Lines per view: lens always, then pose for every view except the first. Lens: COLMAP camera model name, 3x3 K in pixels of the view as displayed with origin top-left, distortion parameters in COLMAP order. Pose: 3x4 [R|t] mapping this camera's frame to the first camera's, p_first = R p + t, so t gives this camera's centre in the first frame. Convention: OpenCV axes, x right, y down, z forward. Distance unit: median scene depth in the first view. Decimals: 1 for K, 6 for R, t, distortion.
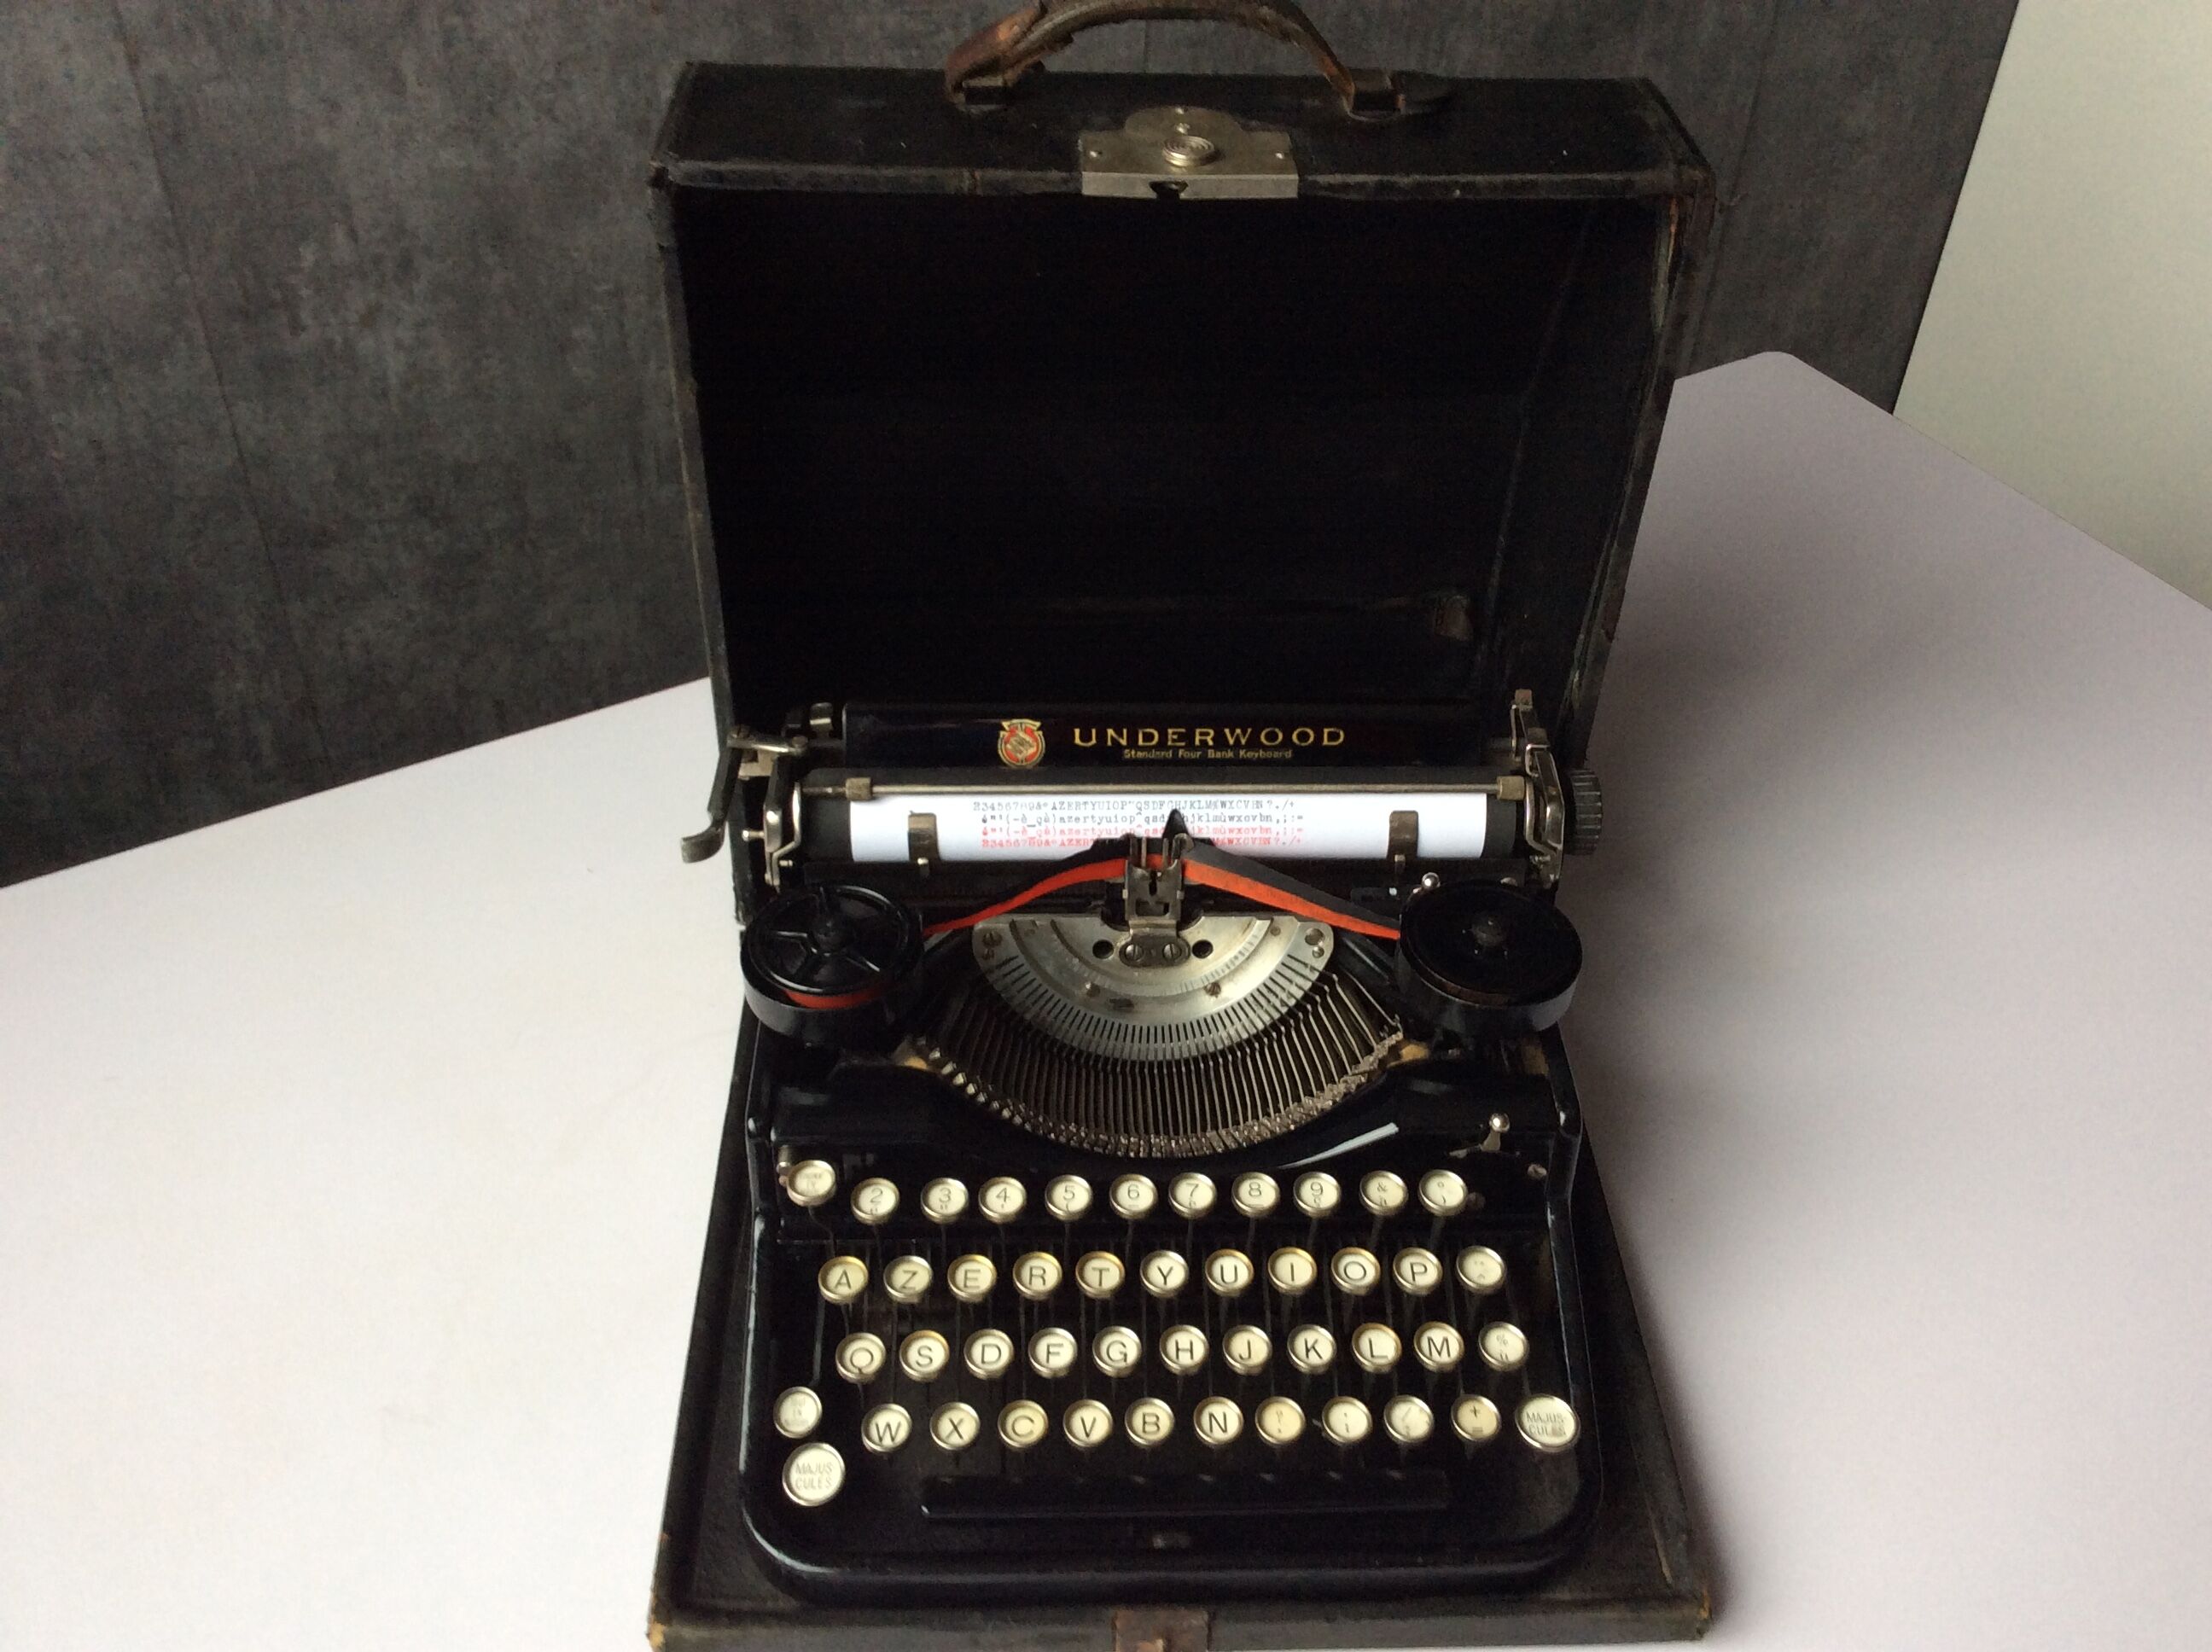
lens RADIAL K [[2082.4, 0, 1133.5], [0, 2082.4, 804.6], [0, 0, 1]] dist [0.149743, -0.403071]
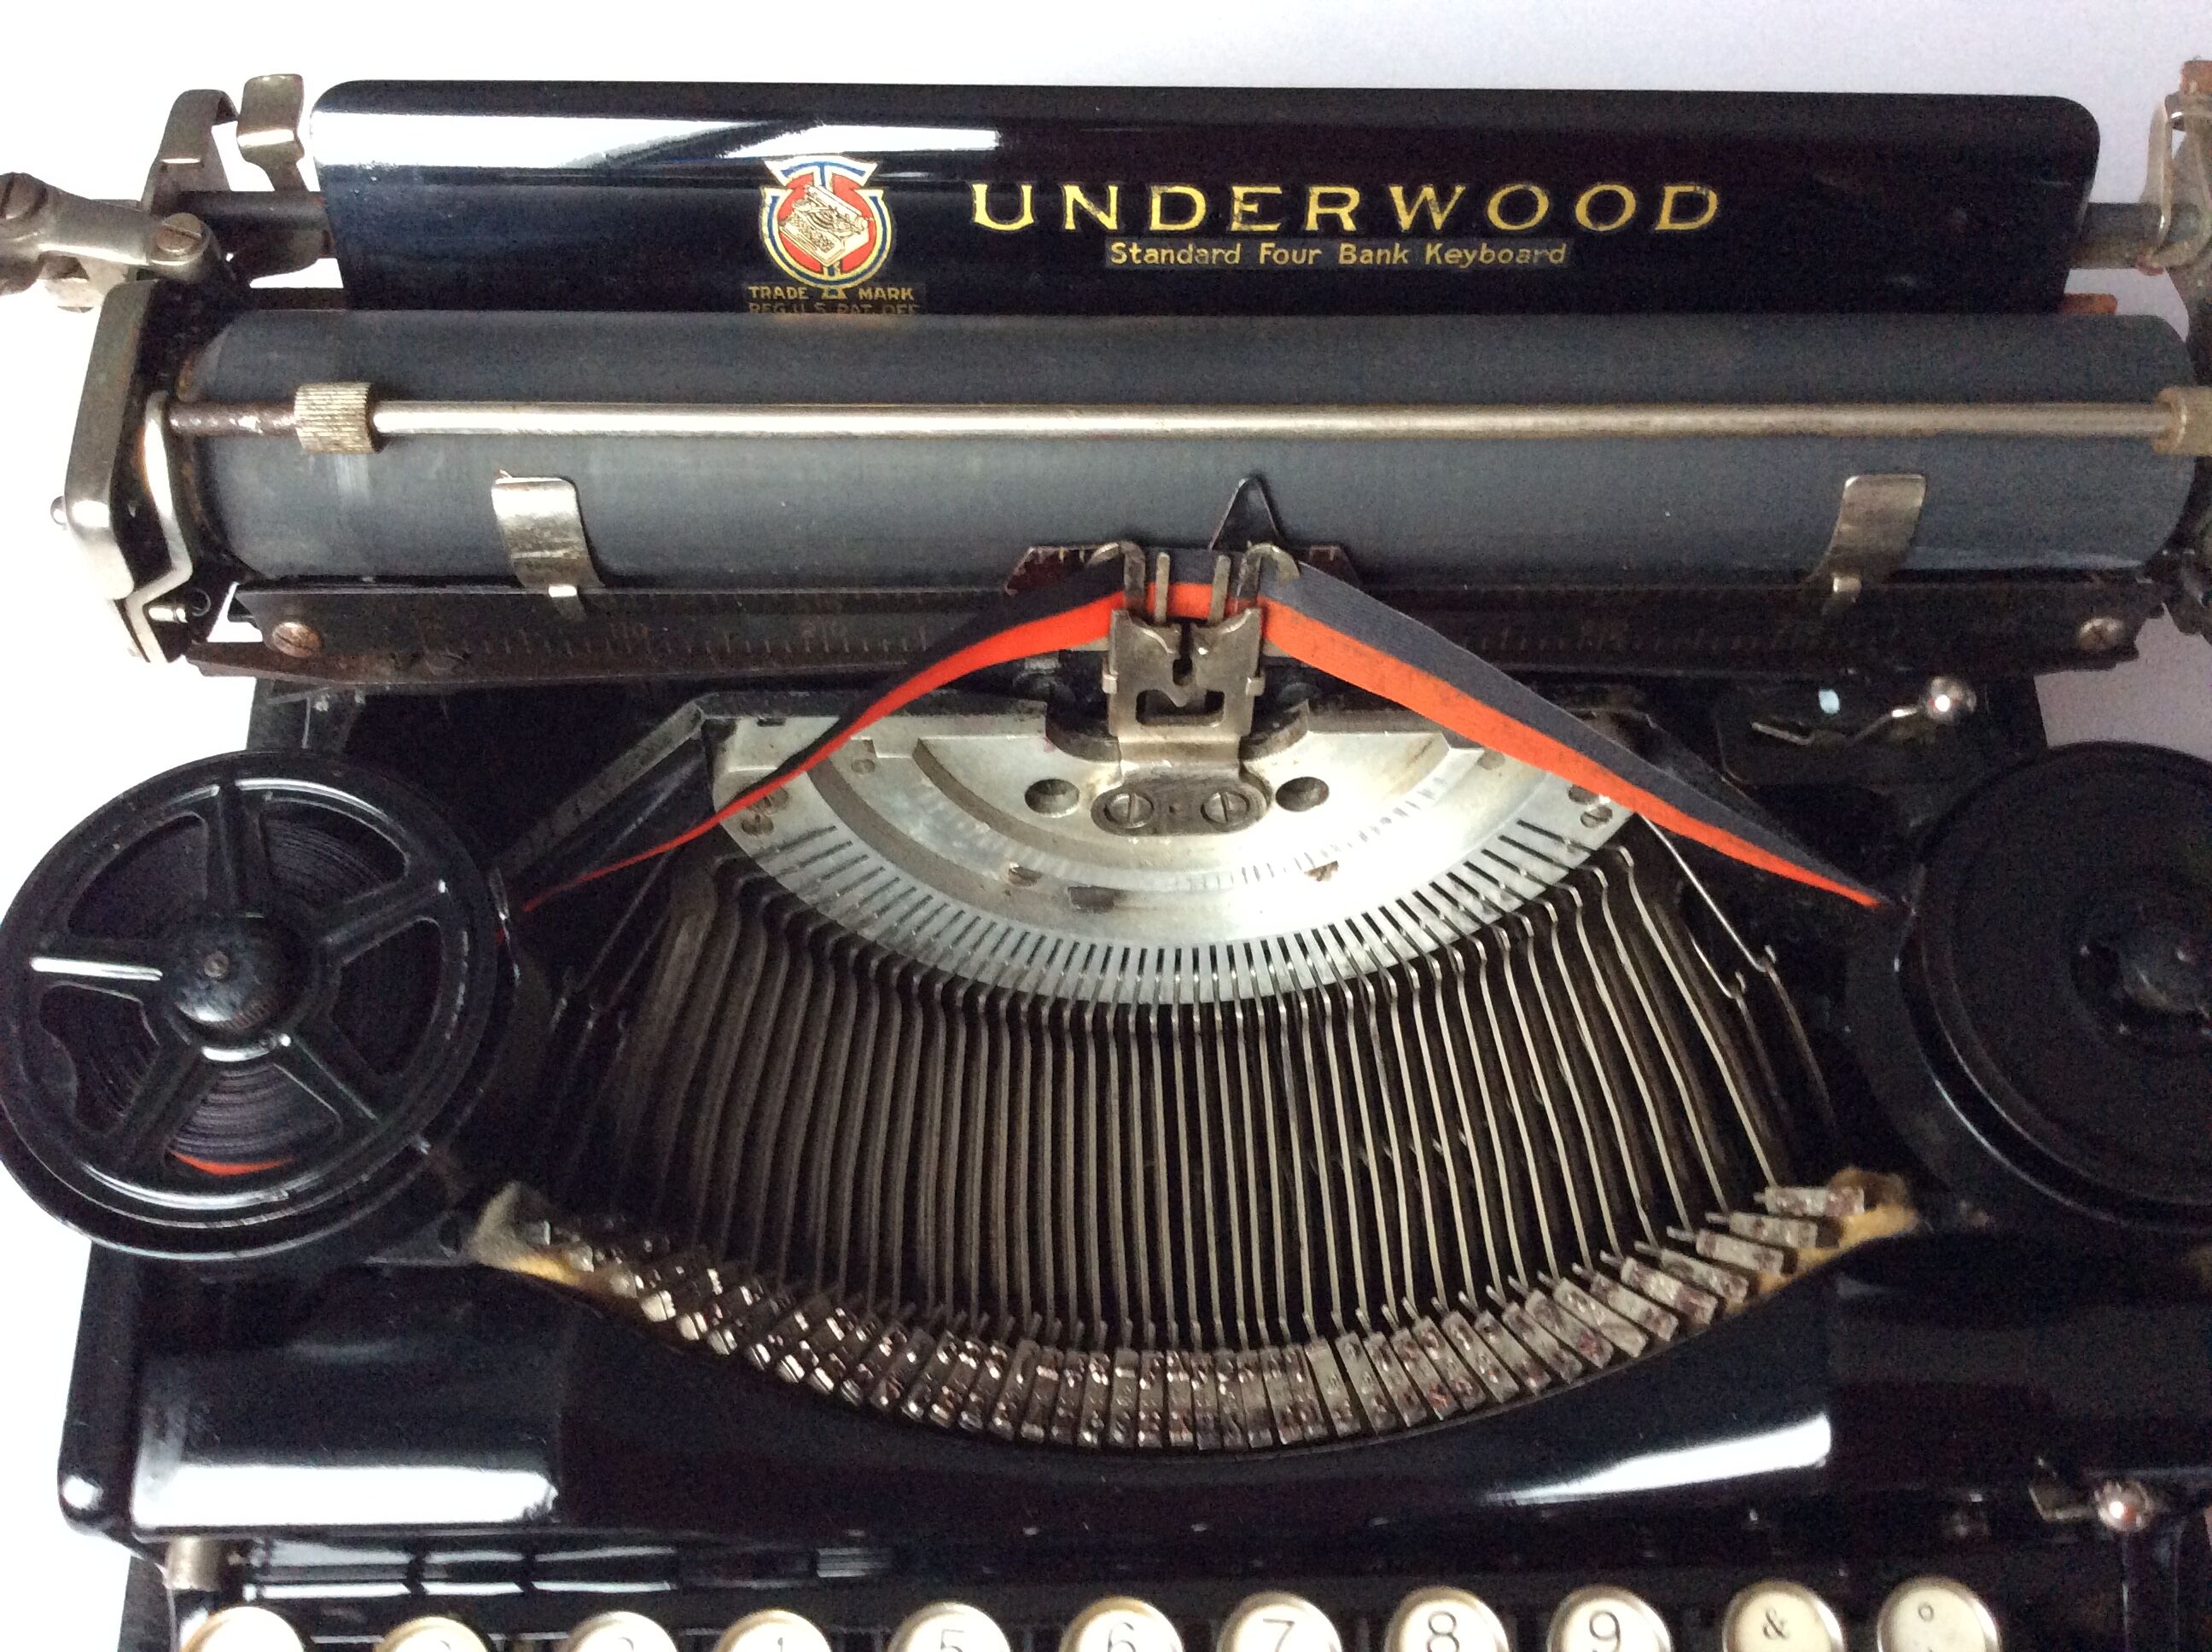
lens RADIAL K [[2089.1, 0, 1119.2], [0, 2089.1, 833.2], [0, 0, 1]] dist [0.148563, -0.404350]
pose [[0.999898, 0.011879, 0.007877, -0.004810], [-0.014177, 0.886026, 0.463420, -0.110334], [-0.001474, -0.463484, 0.886104, 0.652419]]
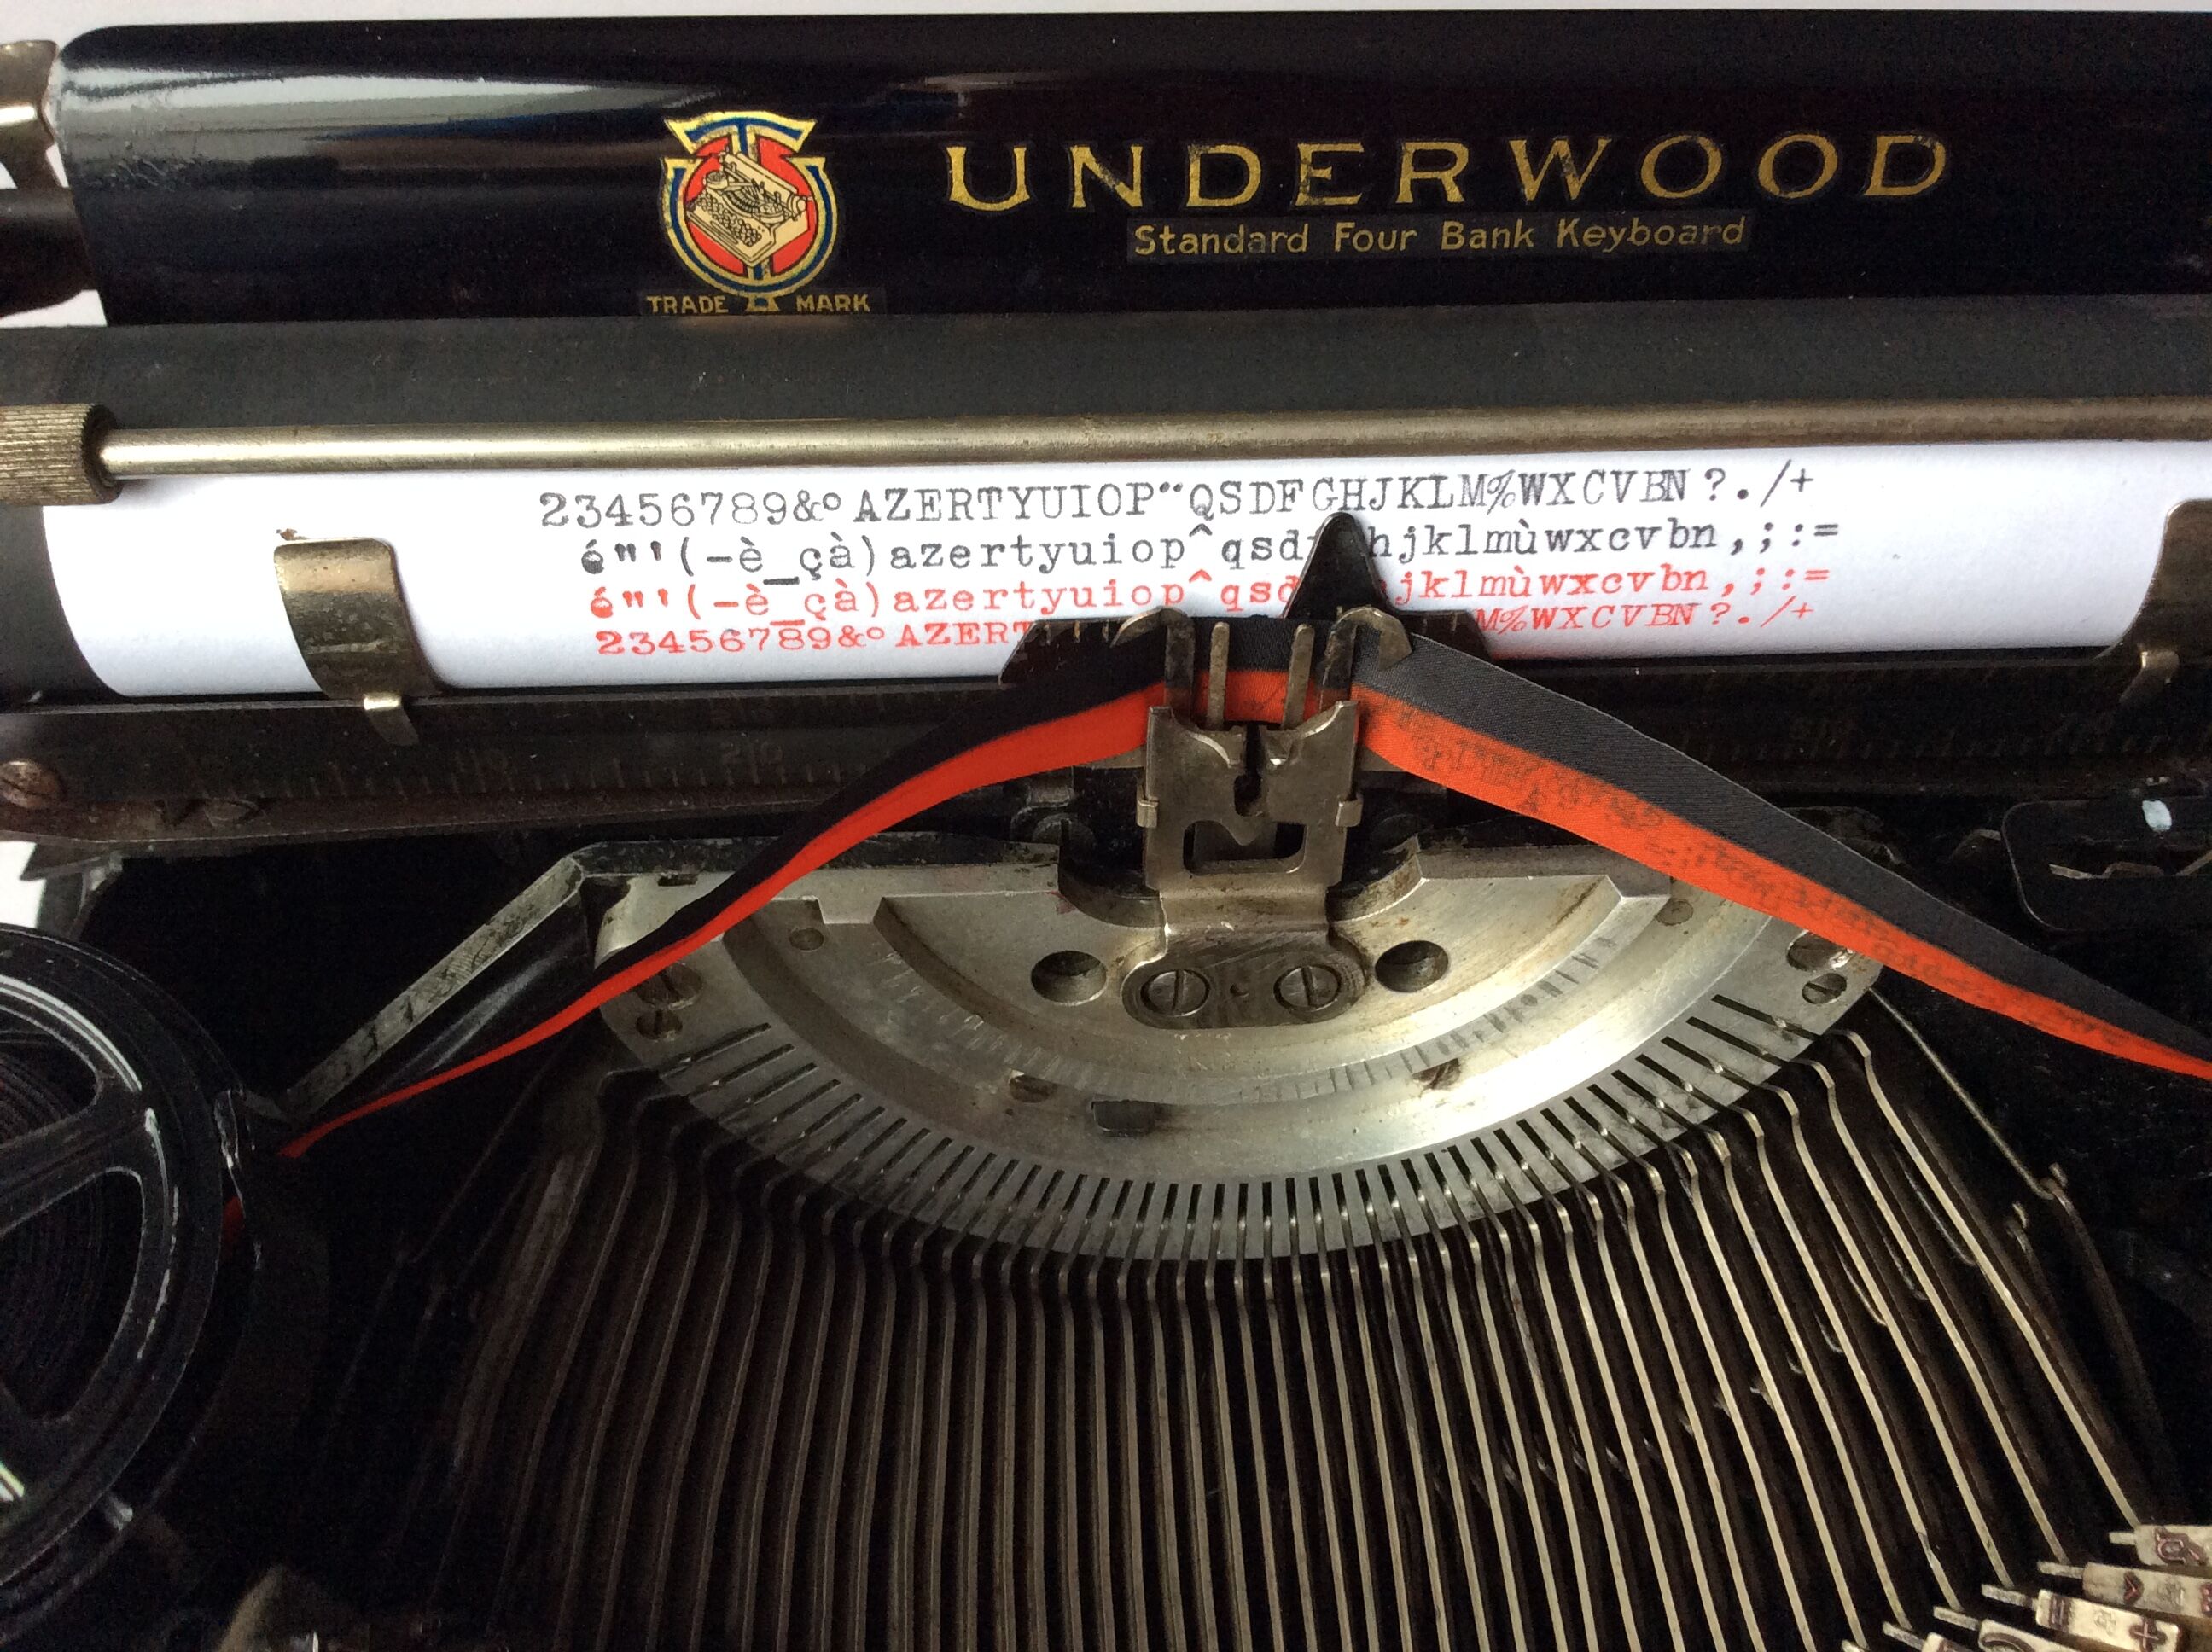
lens RADIAL K [[2089.1, 0, 1119.2], [0, 2089.1, 833.2], [0, 0, 1]] dist [0.148563, -0.404350]
pose [[0.999912, -0.009926, 0.008760, -0.009945], [0.006032, 0.930636, 0.365897, -0.055416], [-0.011784, -0.365812, 0.930614, 0.747442]]
